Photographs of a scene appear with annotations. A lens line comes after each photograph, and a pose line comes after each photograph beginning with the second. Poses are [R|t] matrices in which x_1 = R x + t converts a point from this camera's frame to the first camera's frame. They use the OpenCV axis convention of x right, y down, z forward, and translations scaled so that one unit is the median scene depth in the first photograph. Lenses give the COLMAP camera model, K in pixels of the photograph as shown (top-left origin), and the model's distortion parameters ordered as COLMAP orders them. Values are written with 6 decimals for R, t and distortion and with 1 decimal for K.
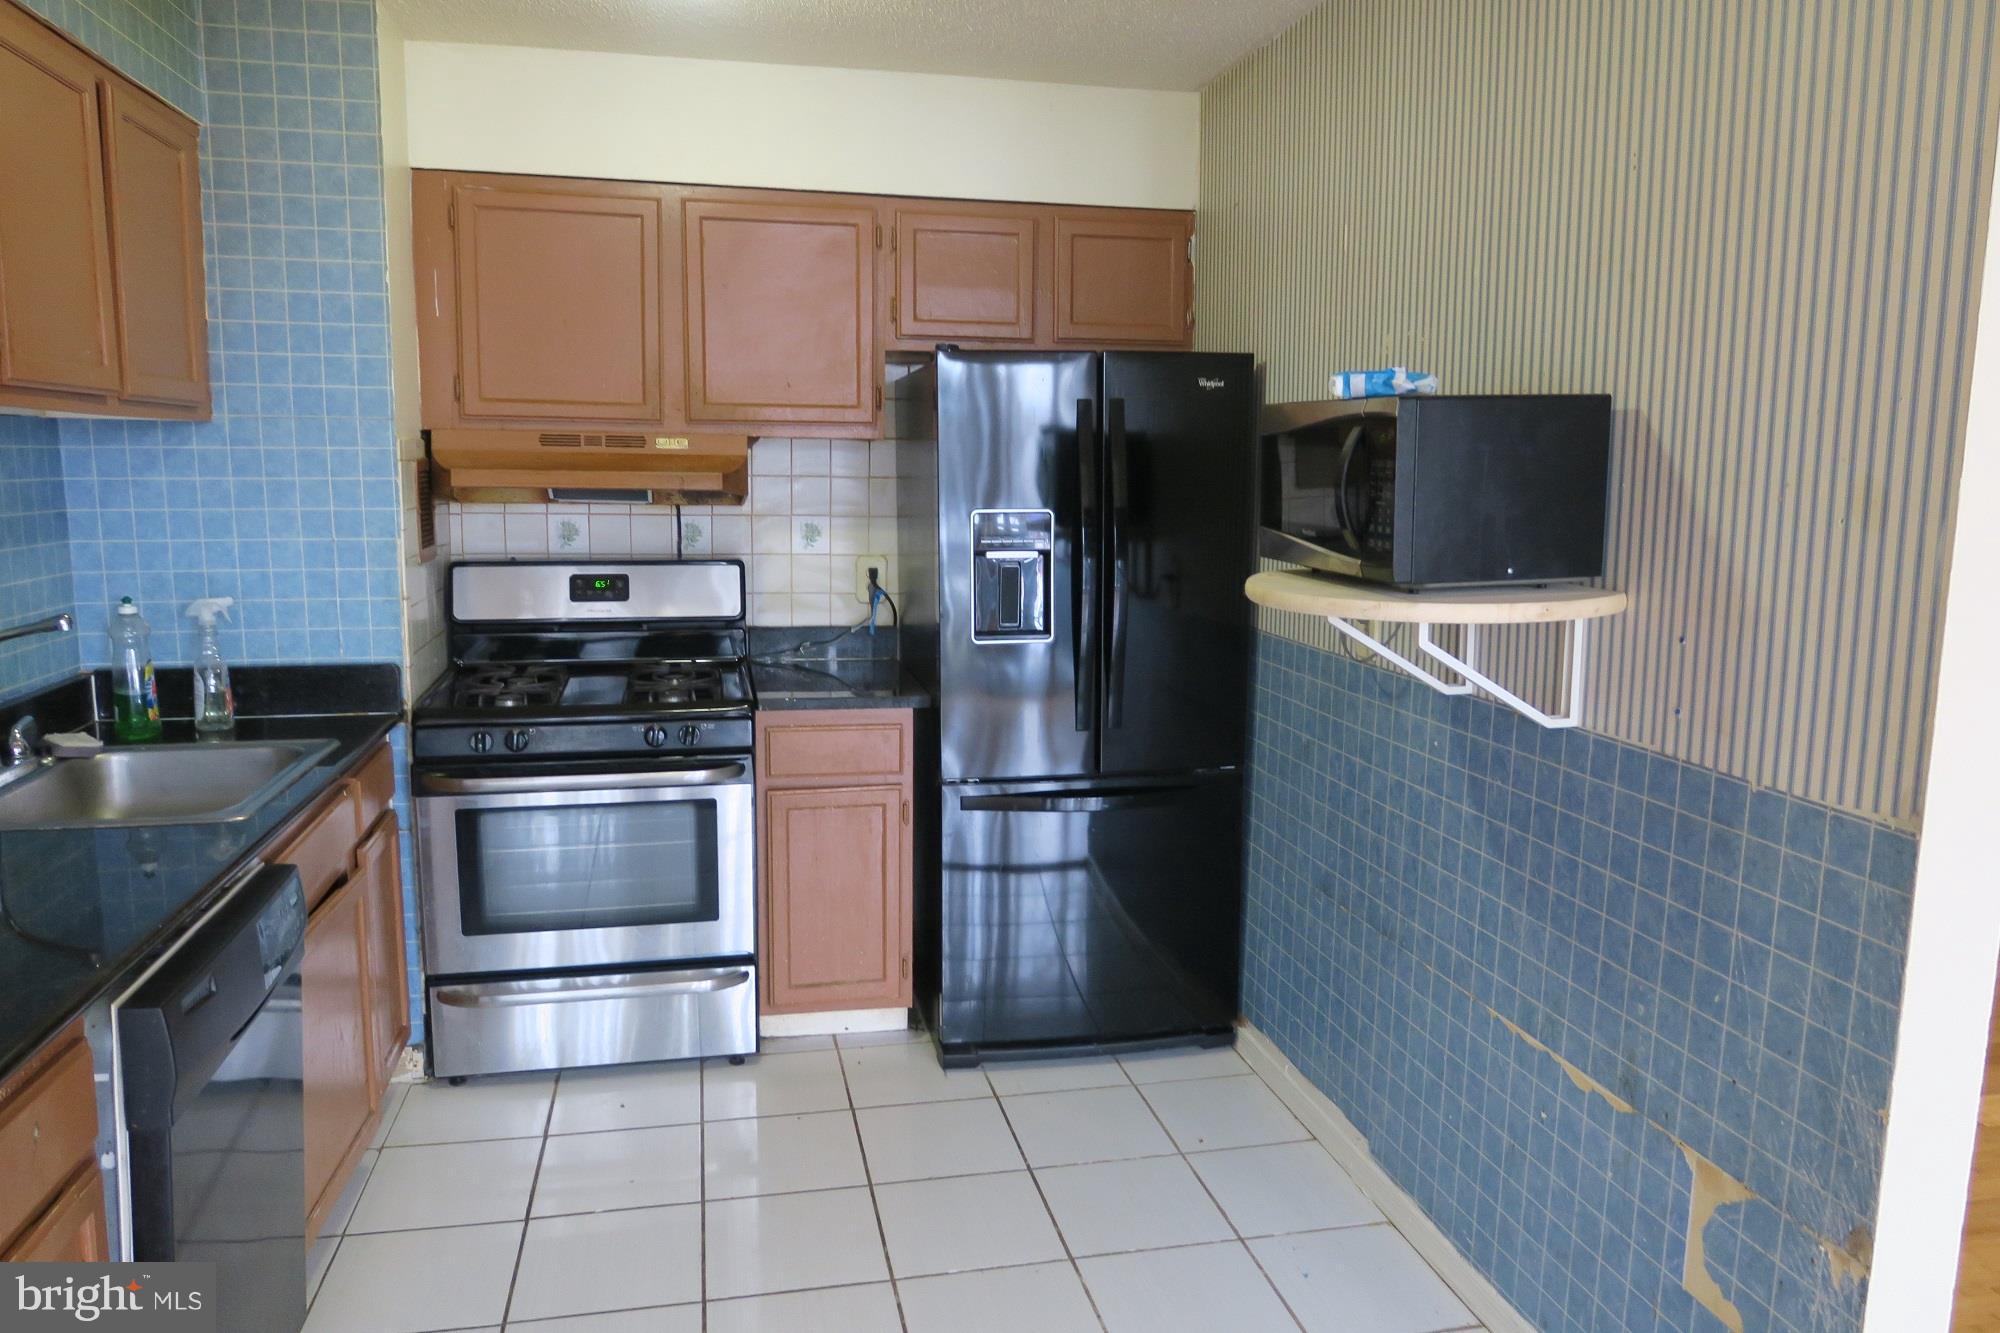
lens RADIAL K [[1383.9, 0, 999.9], [0, 1383.9, 665.2], [0, 0, 1]] dist [-0.012974, 0.004469]
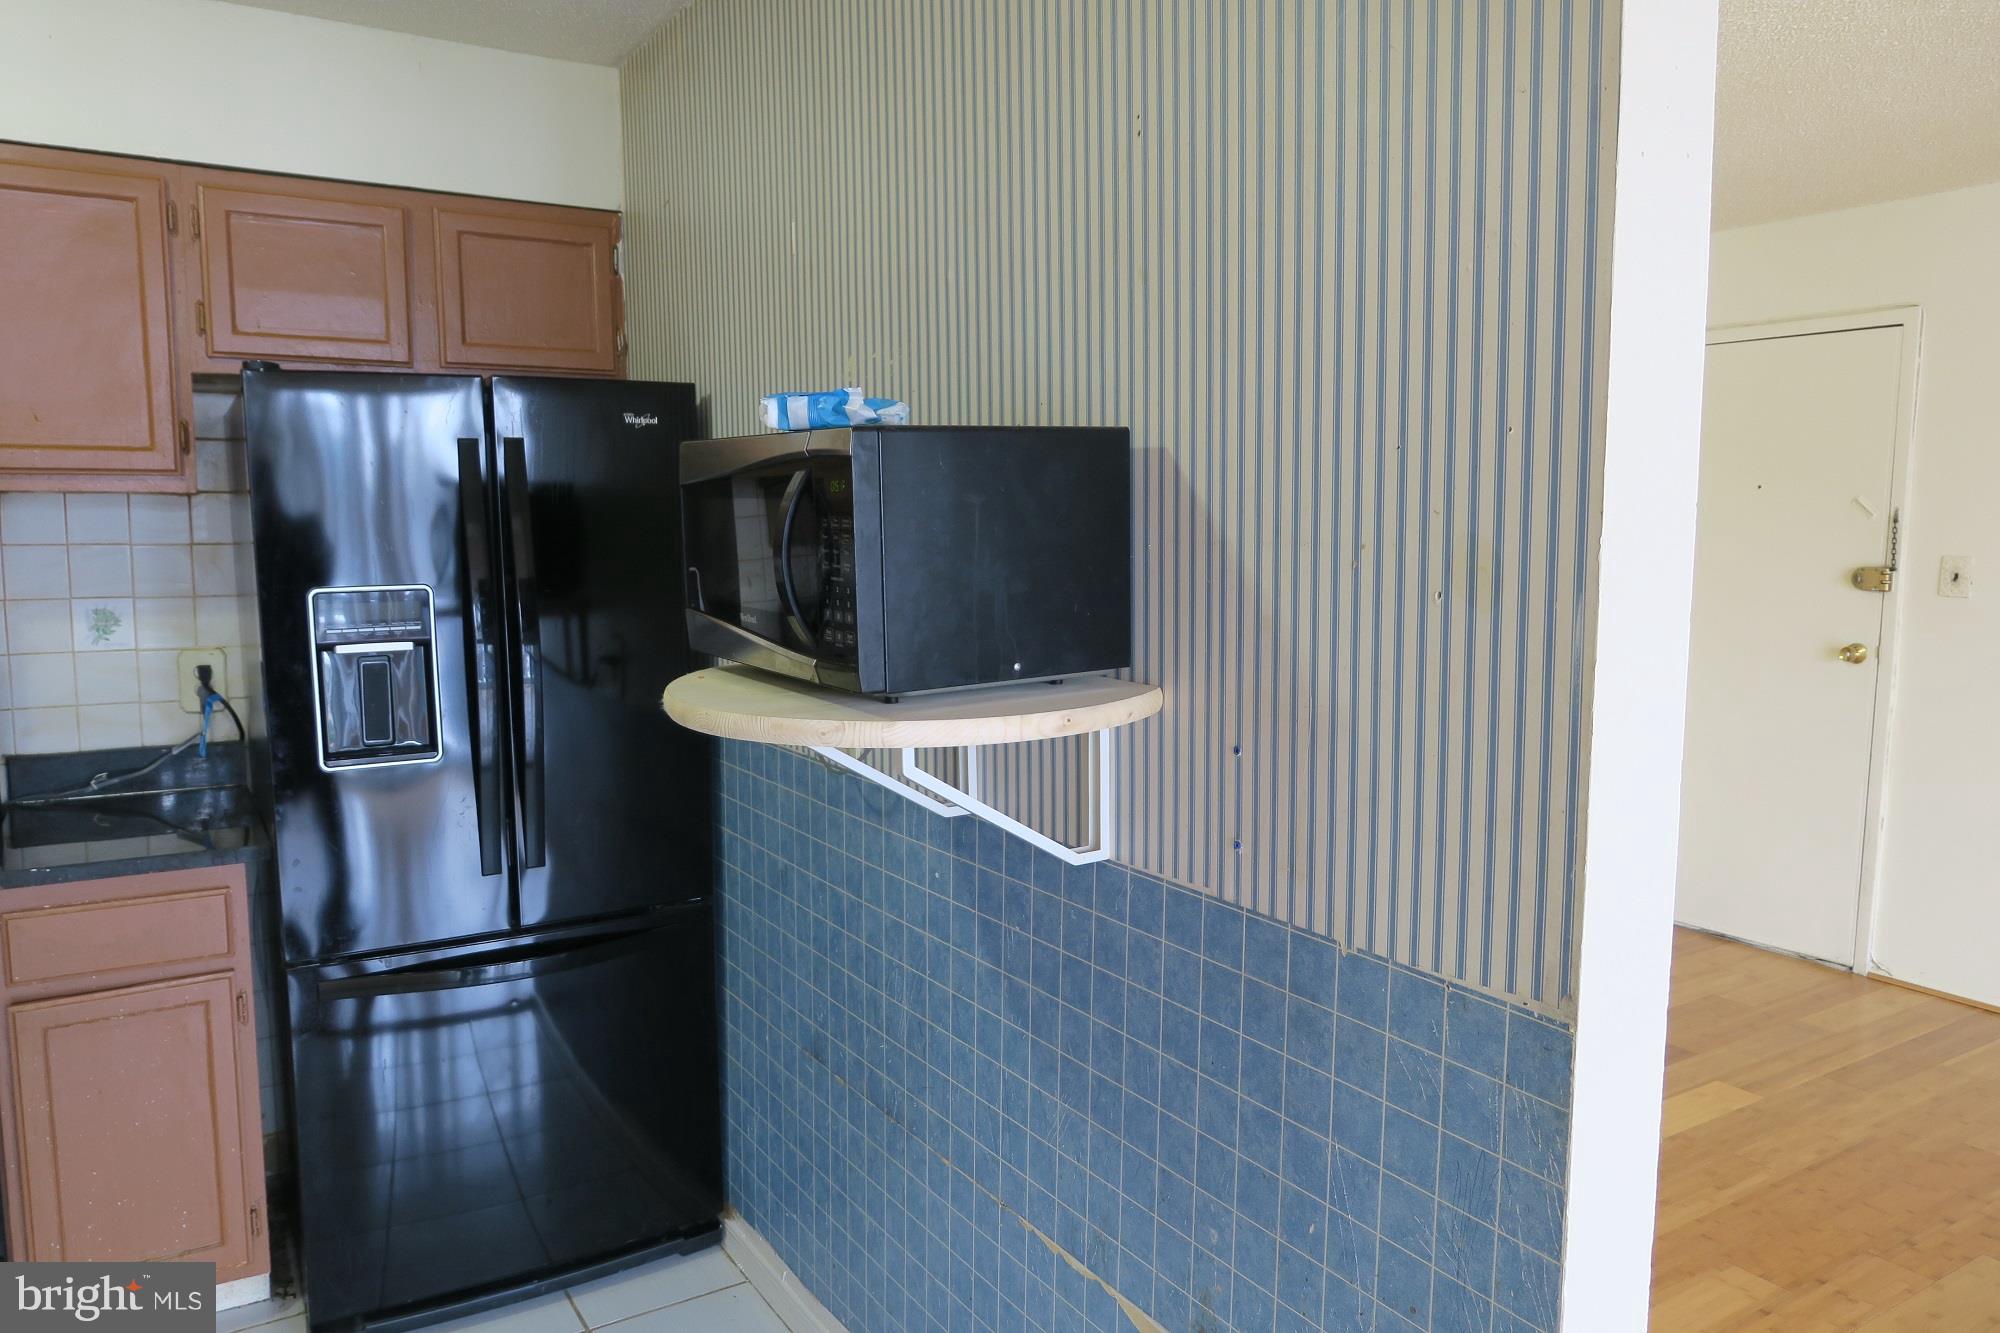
lens RADIAL K [[1383.9, 0, 993.4], [0, 1383.9, 665.6], [0, 0, 1]] dist [-0.012974, 0.004469]
pose [[0.939742, -0.047321, 0.338594, 0.073556], [0.059532, 0.997894, -0.025762, -0.034021], [-0.336662, 0.044366, 0.940580, 0.211508]]
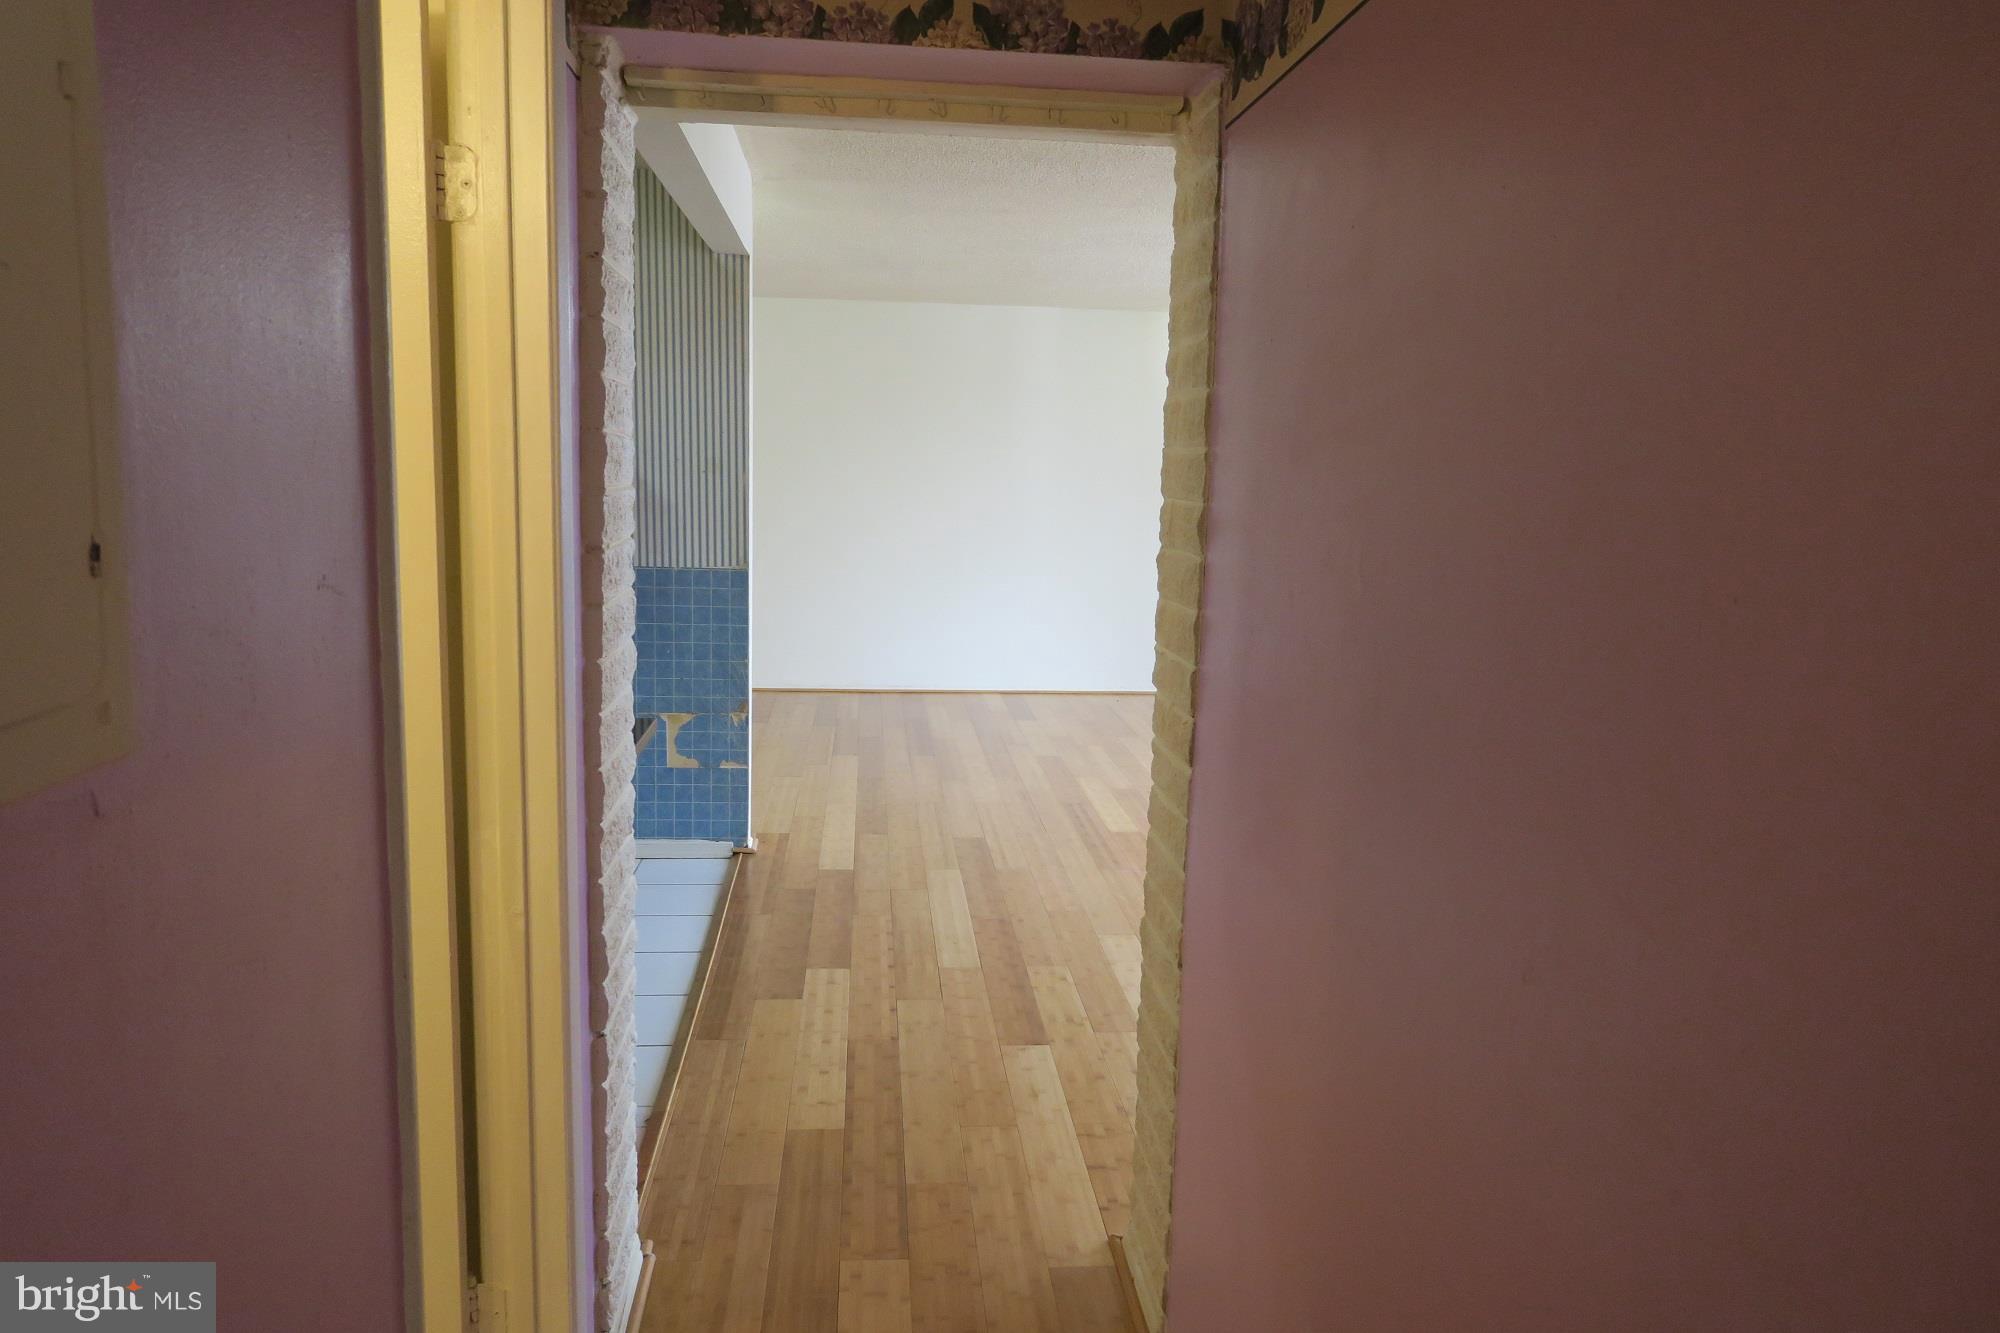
lens RADIAL K [[1383.9, 0, 1004.1], [0, 1383.9, 665.1], [0, 0, 1]] dist [-0.012974, 0.004469]
pose [[0.108452, -0.151335, 0.982515, -1.276069], [0.120805, 0.983026, 0.138079, -0.015104], [-0.986734, 0.103718, 0.124894, 0.015443]]
